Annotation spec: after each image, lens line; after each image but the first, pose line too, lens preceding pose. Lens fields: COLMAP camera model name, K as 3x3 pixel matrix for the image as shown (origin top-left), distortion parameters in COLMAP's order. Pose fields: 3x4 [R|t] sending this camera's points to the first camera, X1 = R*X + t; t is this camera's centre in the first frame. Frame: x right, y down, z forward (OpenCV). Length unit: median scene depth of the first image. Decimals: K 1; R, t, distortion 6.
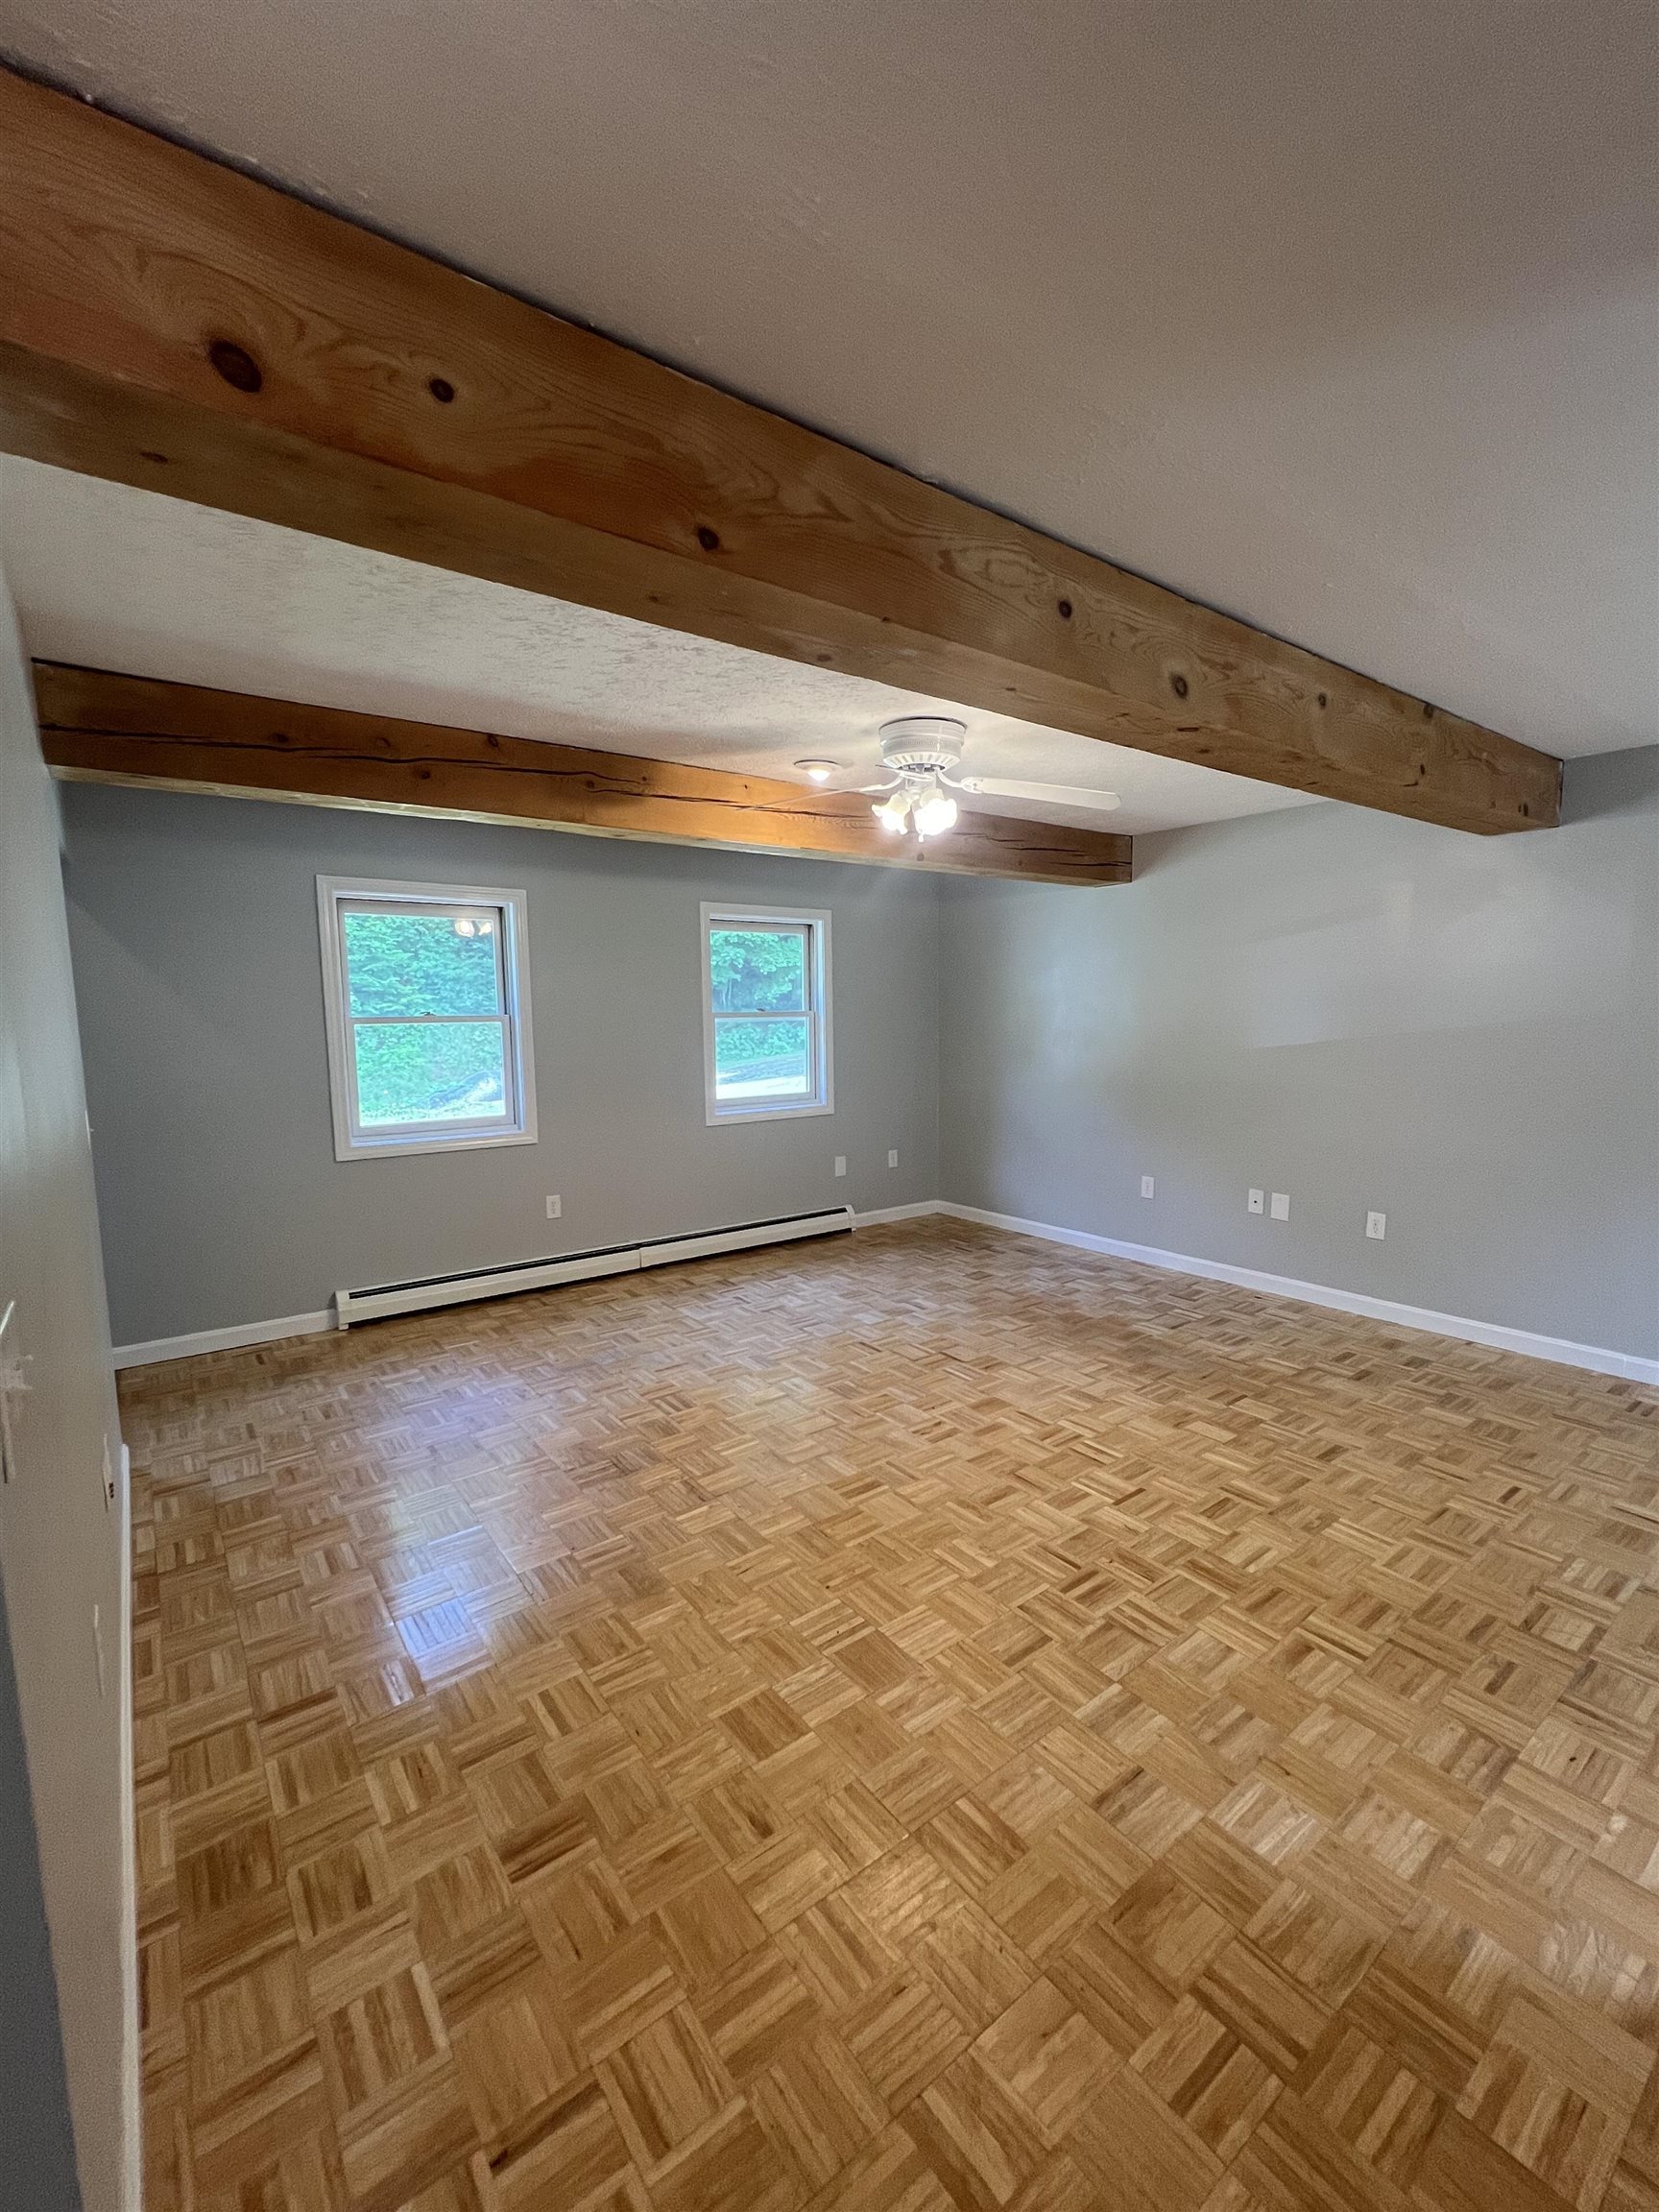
lens RADIAL K [[934.8, 0, 822.8], [0, 934.8, 1099.6], [0, 0, 1]] dist [0.001921, 0.000068]
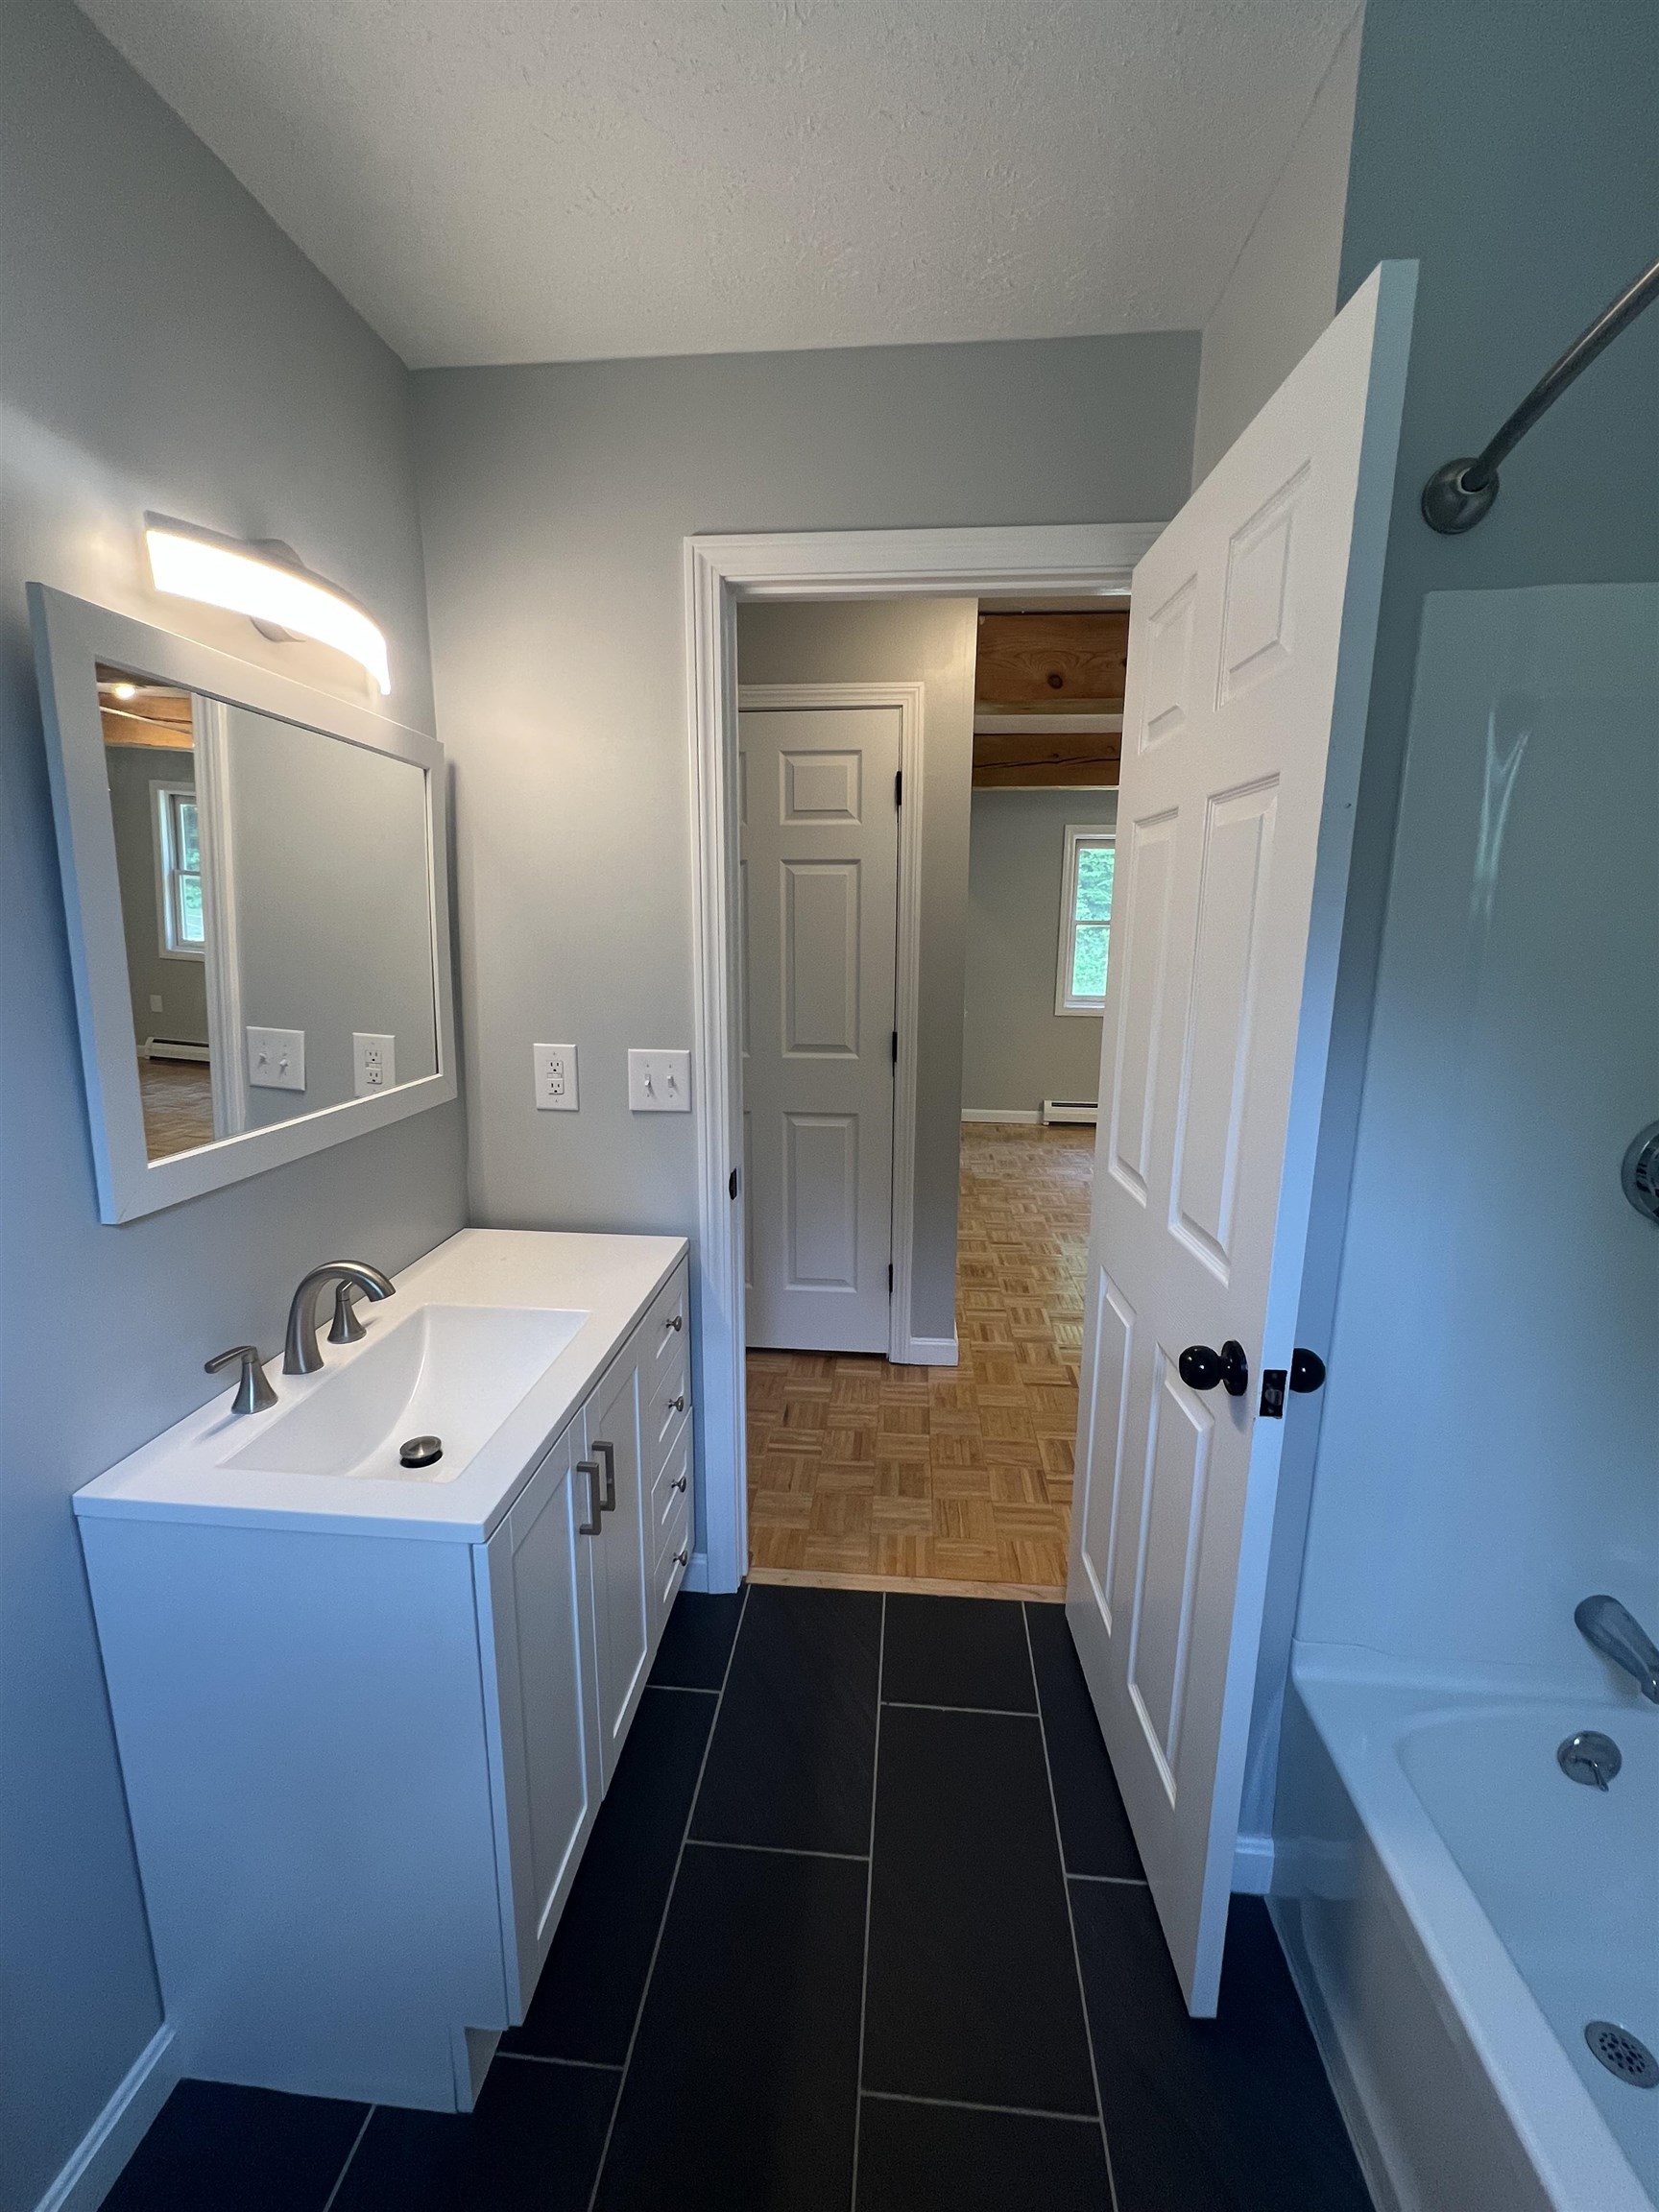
lens RADIAL K [[934.8, 0, 819.3], [0, 934.8, 1112.7], [0, 0, 1]] dist [0.001921, 0.000068]
pose [[0.739740, 0.156563, -0.654425, 0.351244], [-0.087915, 0.986706, 0.136681, 0.080362], [0.667124, -0.043575, 0.743671, -0.636763]]
